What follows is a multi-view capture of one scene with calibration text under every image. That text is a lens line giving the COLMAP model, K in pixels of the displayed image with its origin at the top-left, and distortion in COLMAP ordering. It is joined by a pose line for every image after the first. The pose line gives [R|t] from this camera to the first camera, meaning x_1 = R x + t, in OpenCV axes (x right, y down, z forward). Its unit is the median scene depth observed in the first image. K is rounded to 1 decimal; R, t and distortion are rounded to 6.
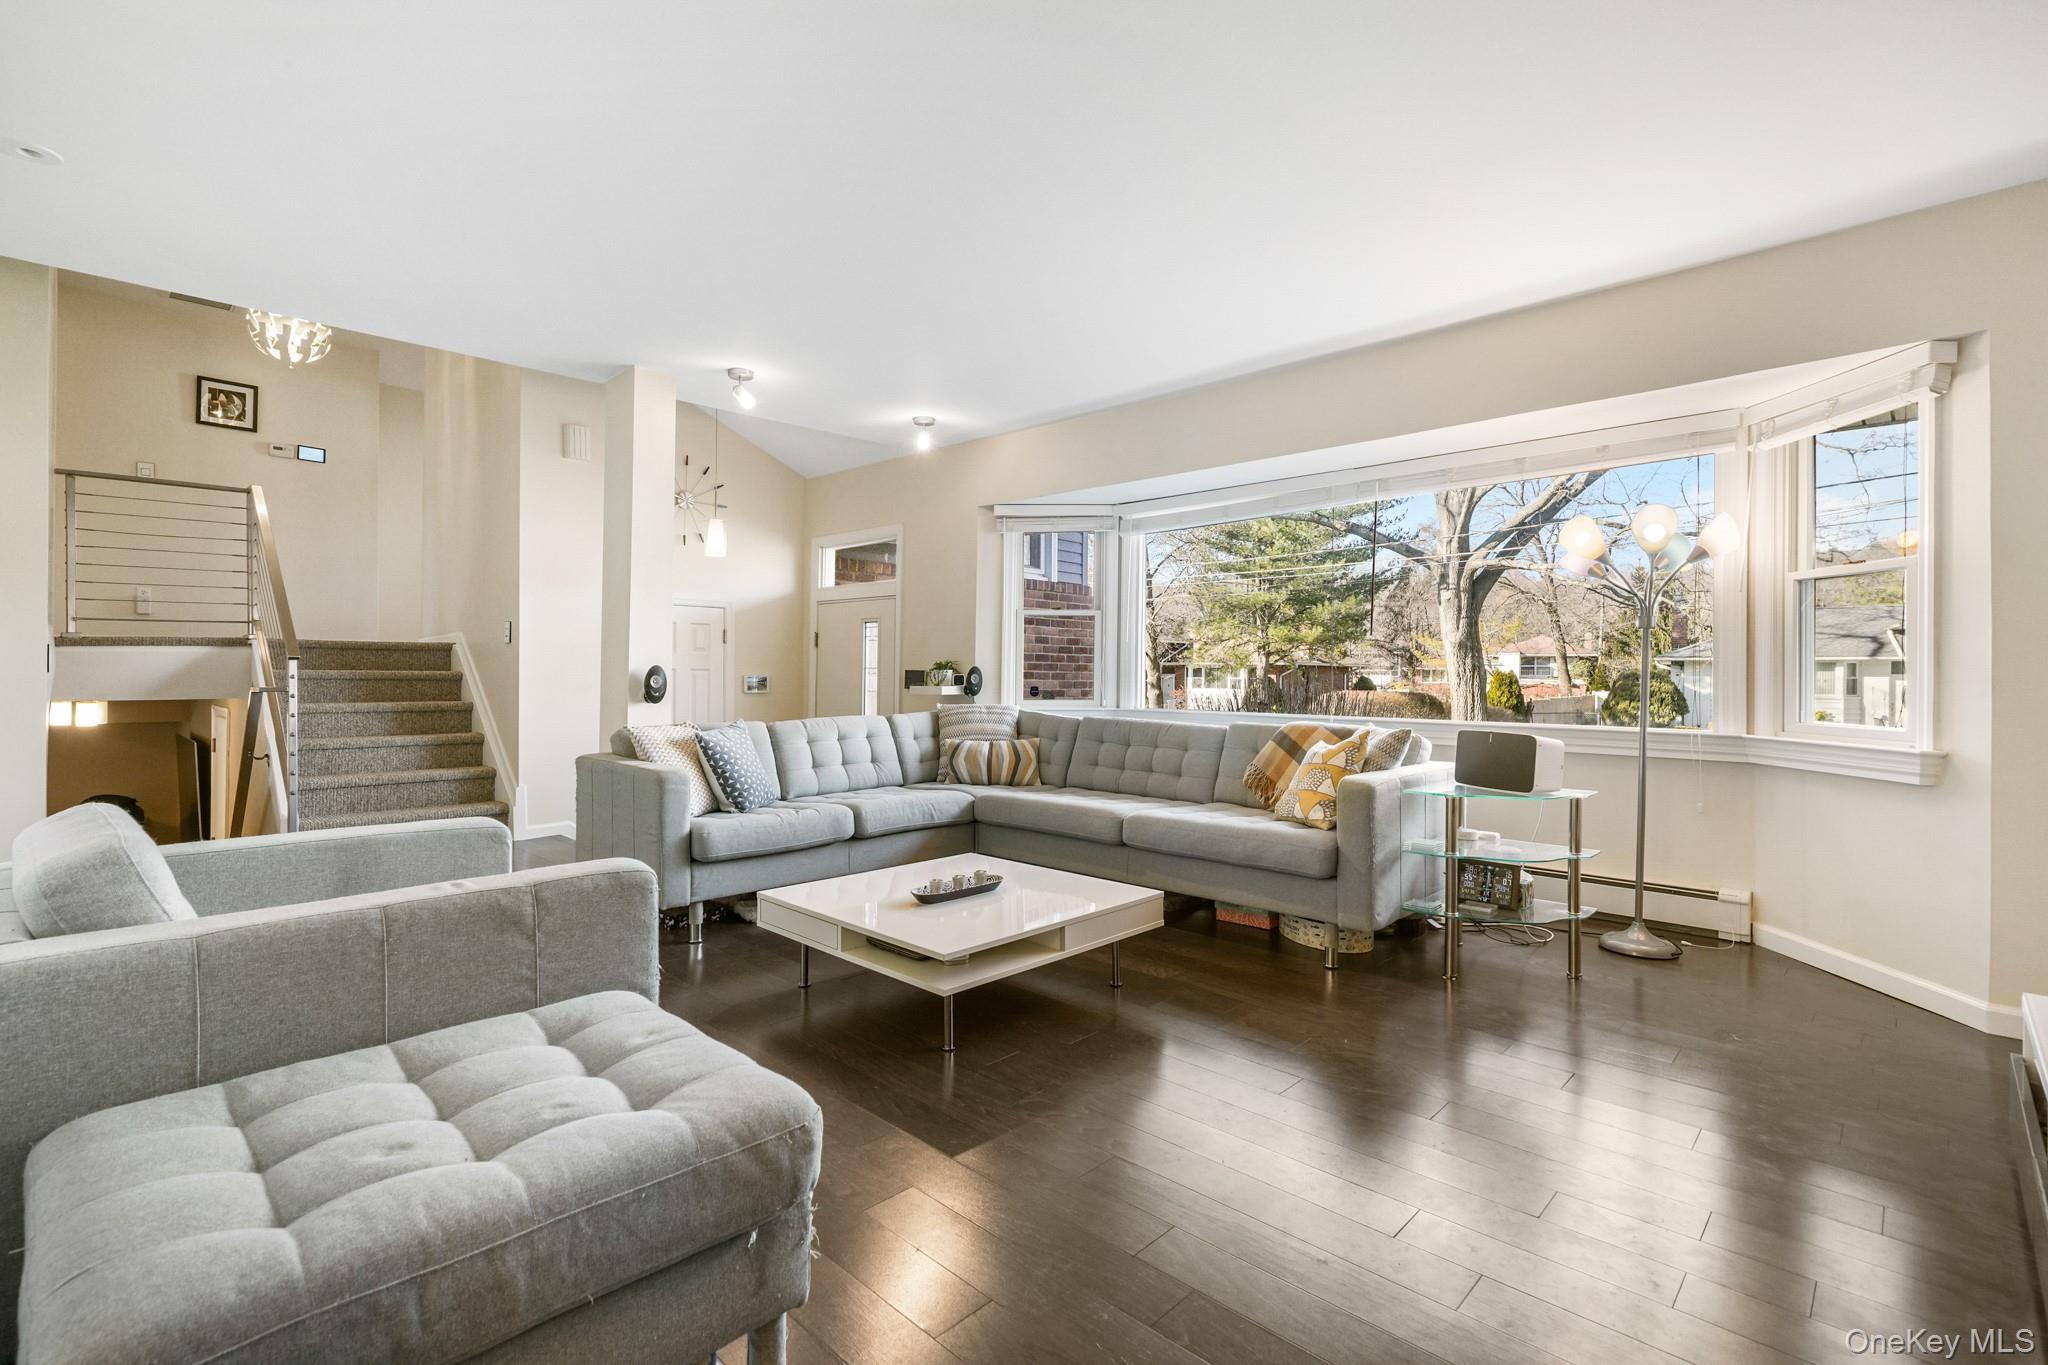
lens RADIAL K [[939.2, 0, 1020.4], [0, 939.2, 672.7], [0, 0, 1]] dist [0.000894, 0.000685]
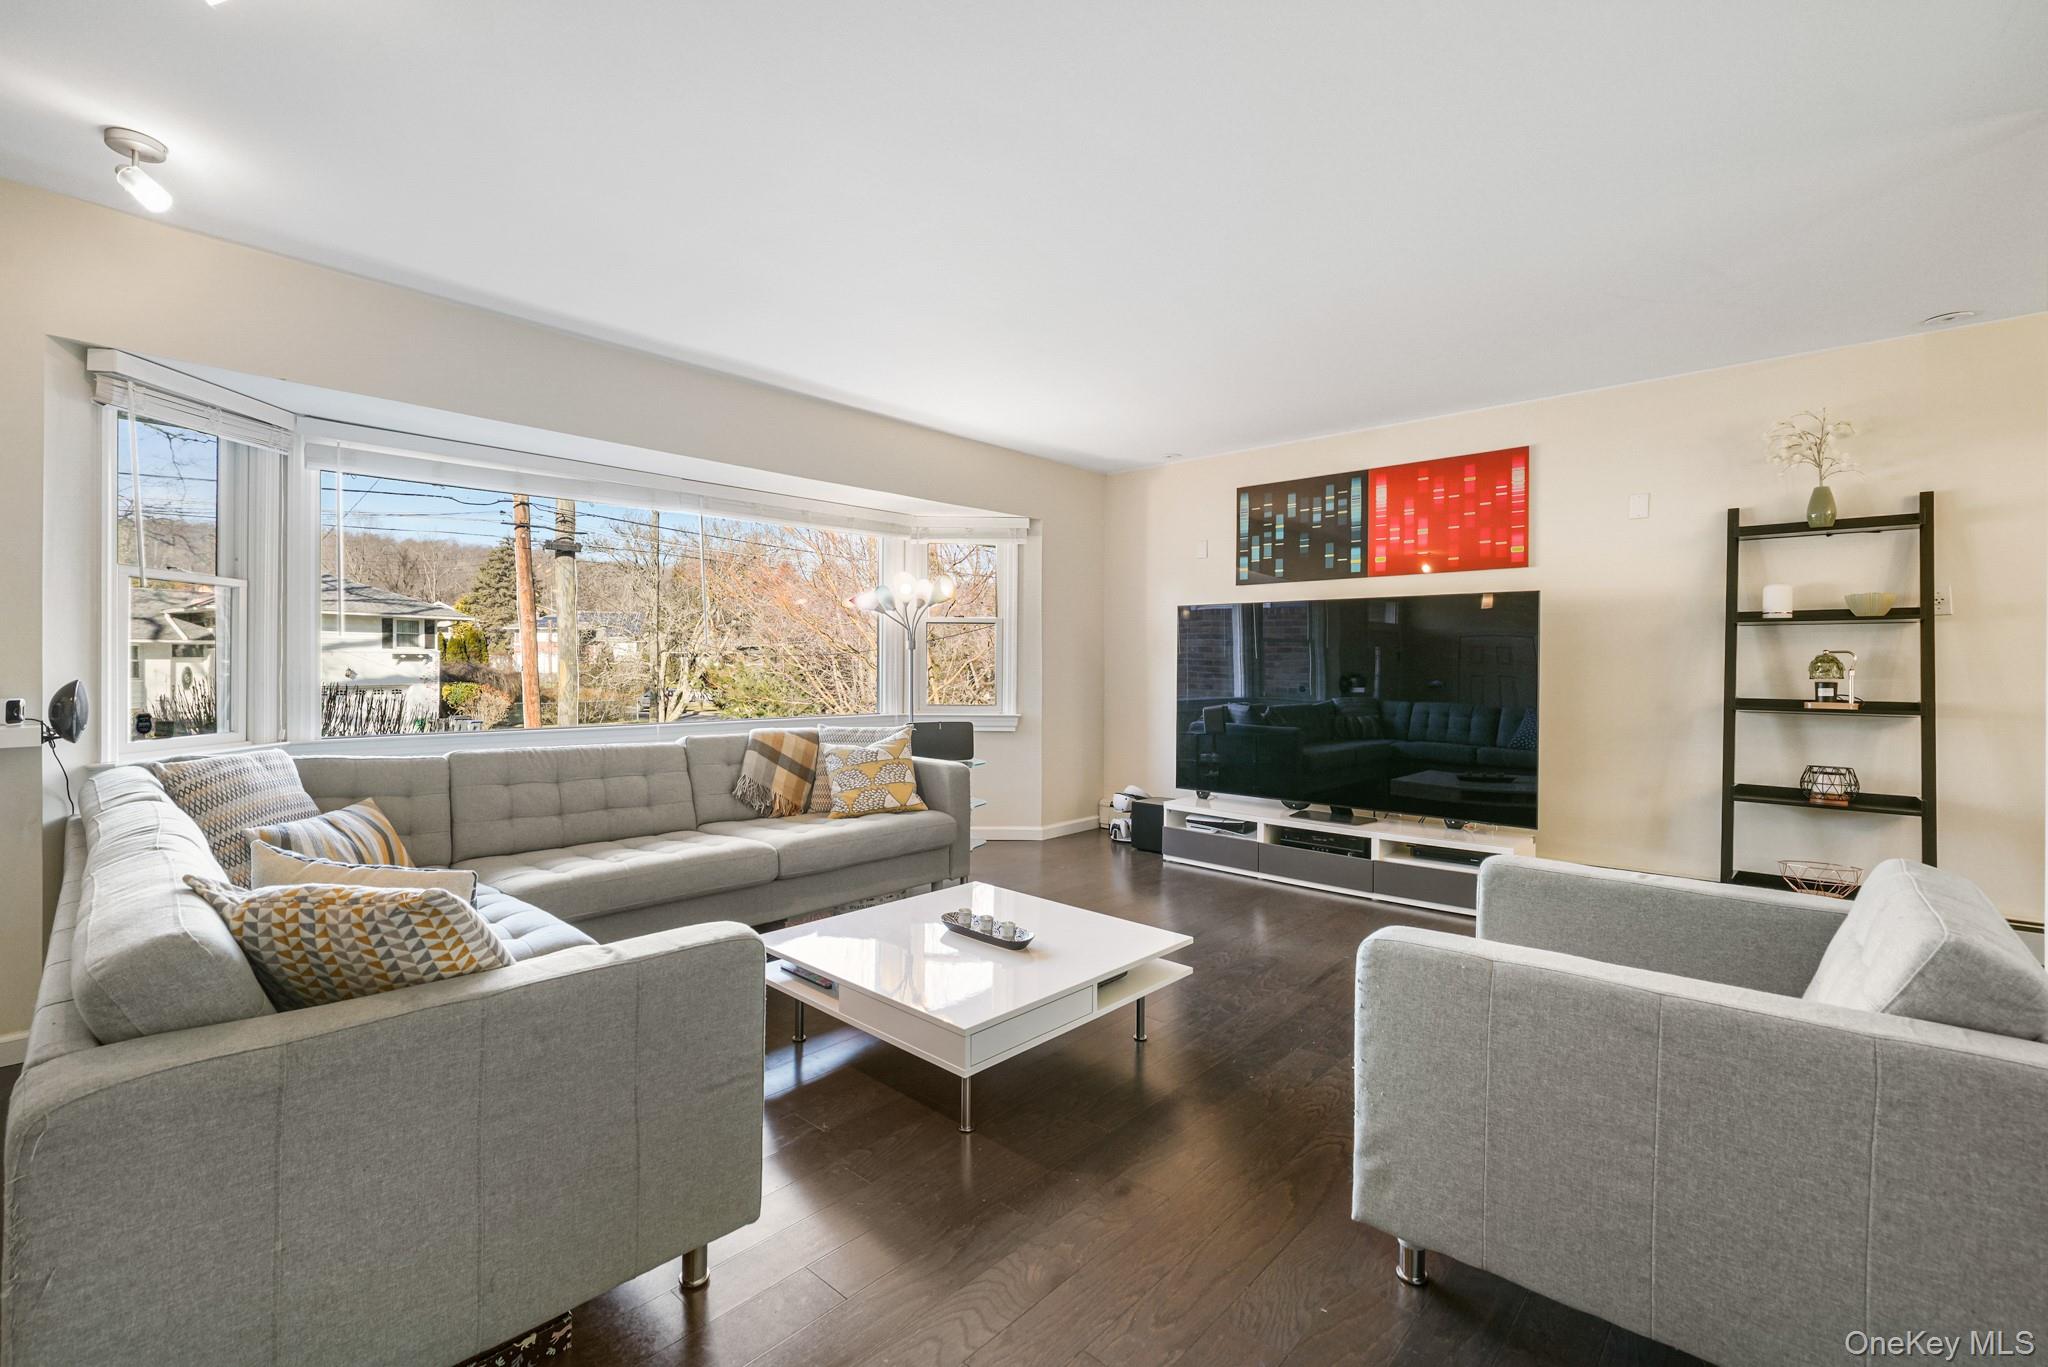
lens RADIAL K [[900.7, 0, 1024.4], [0, 900.7, 670.3], [0, 0, 1]] dist [-0.000646, 0.000212]
pose [[-0.027035, -0.013698, 0.999541, -0.725980], [-0.007073, 0.999884, 0.013511, -0.029400], [-0.999609, -0.006705, -0.027128, 0.753043]]
